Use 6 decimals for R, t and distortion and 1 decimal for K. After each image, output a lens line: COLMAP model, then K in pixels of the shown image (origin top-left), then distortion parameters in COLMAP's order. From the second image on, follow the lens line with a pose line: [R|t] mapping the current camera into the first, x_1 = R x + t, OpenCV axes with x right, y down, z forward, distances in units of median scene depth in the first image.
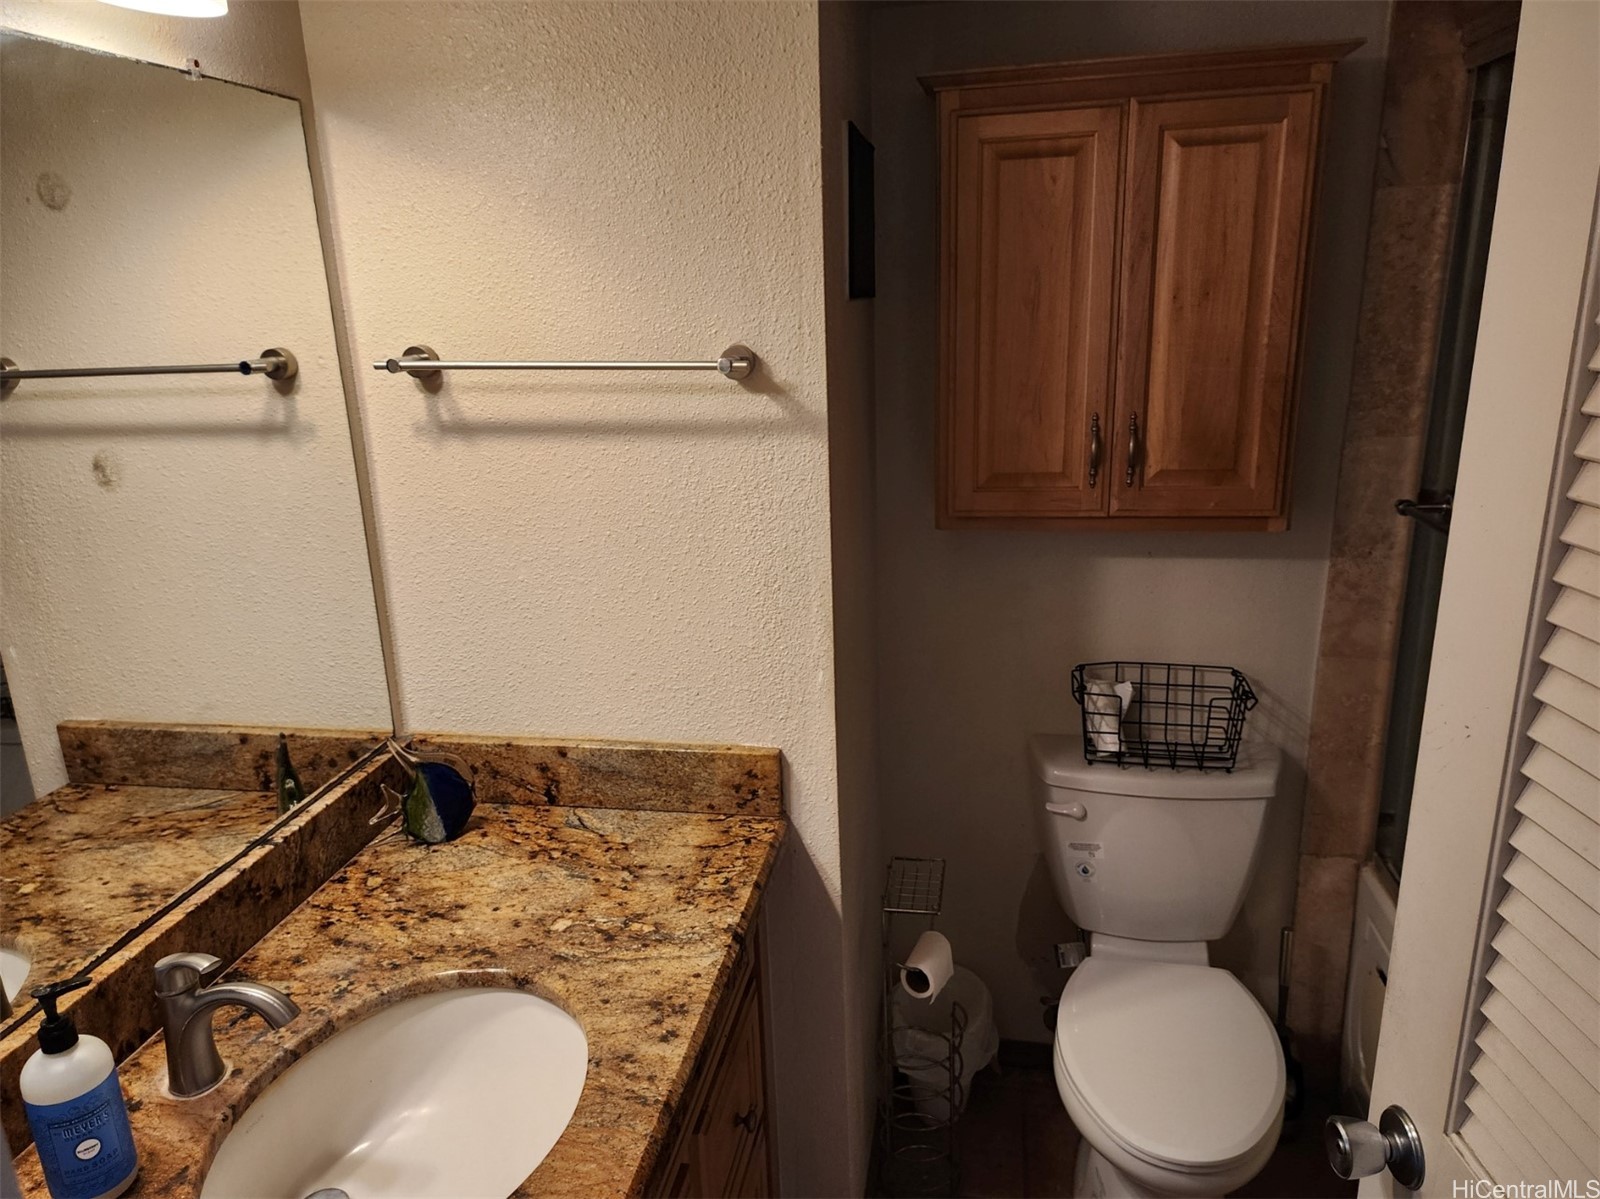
lens RADIAL K [[1091.2, 0, 815.3], [0, 1091.2, 596.6], [0, 0, 1]] dist [0.078089, -0.066988]
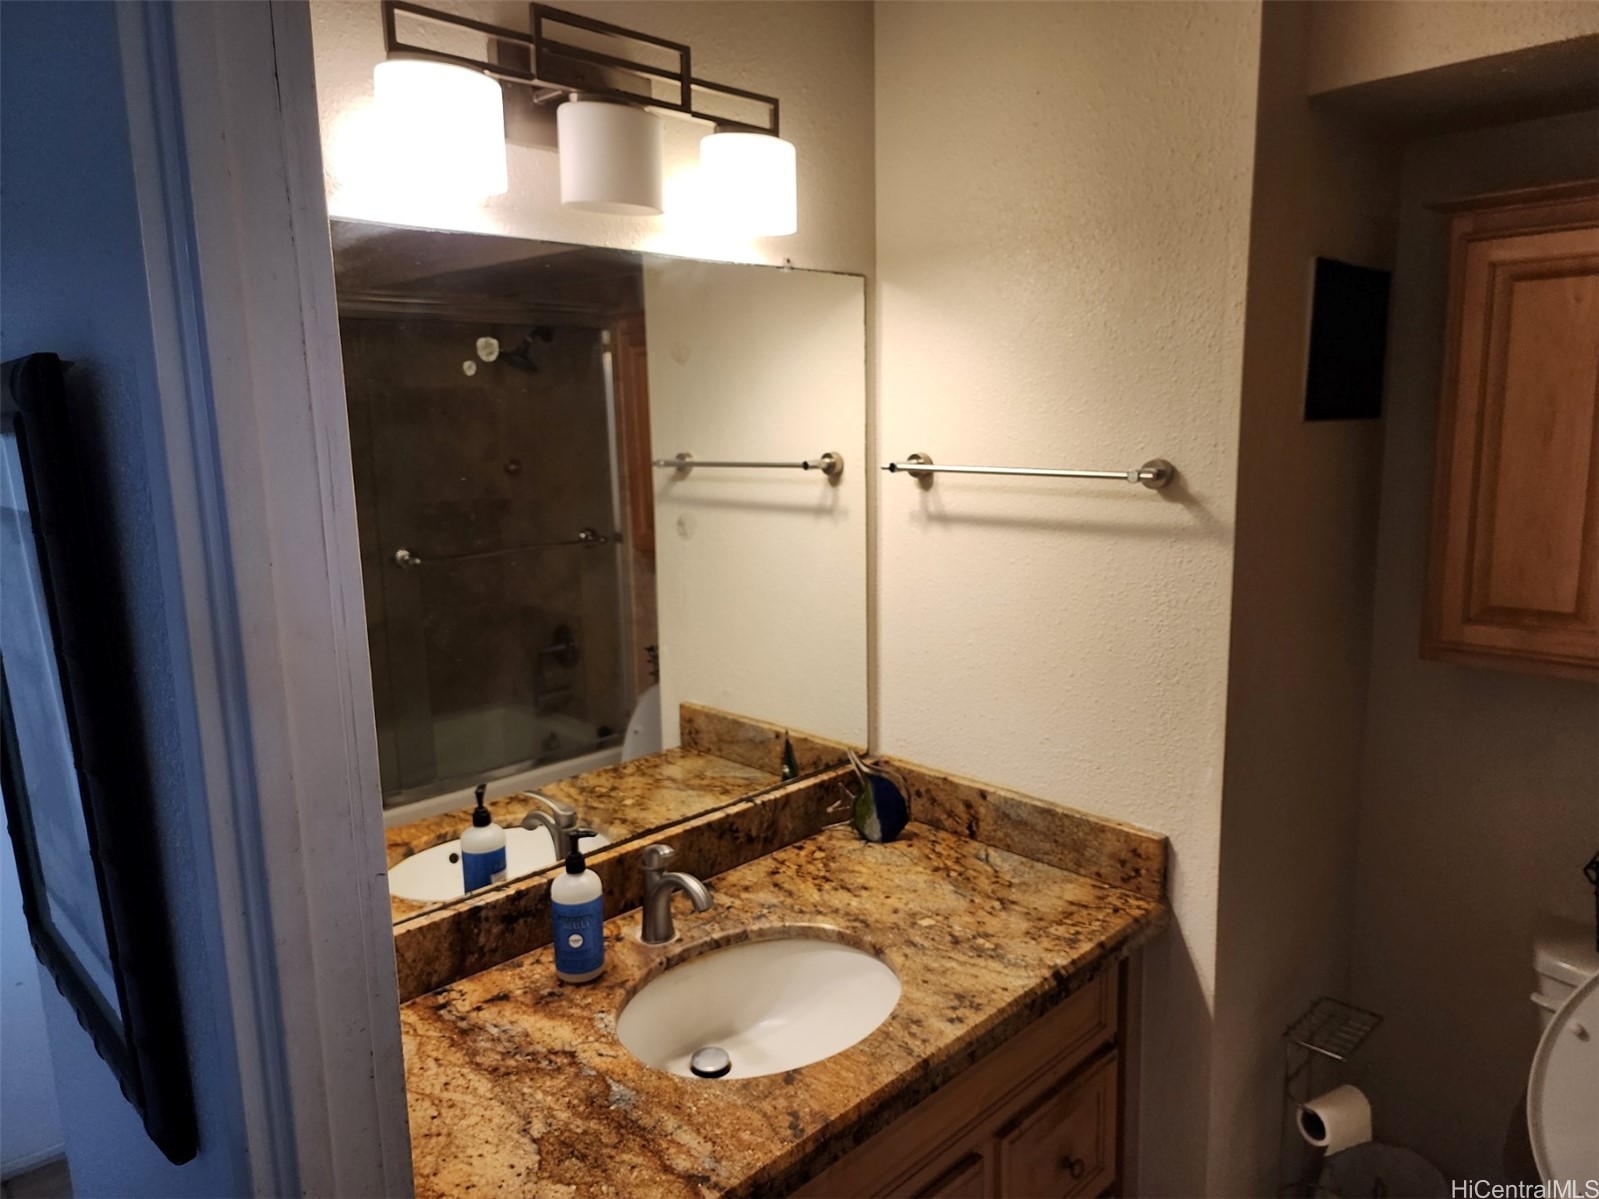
lens RADIAL K [[1090.5, 0, 807.5], [0, 1090.5, 594.0], [0, 0, 1]] dist [0.078089, -0.066988]
pose [[0.819257, 0.109325, -0.562909, 0.273932], [-0.164325, 0.985247, -0.047809, 0.018796], [0.549378, 0.131668, 0.825135, -0.106895]]
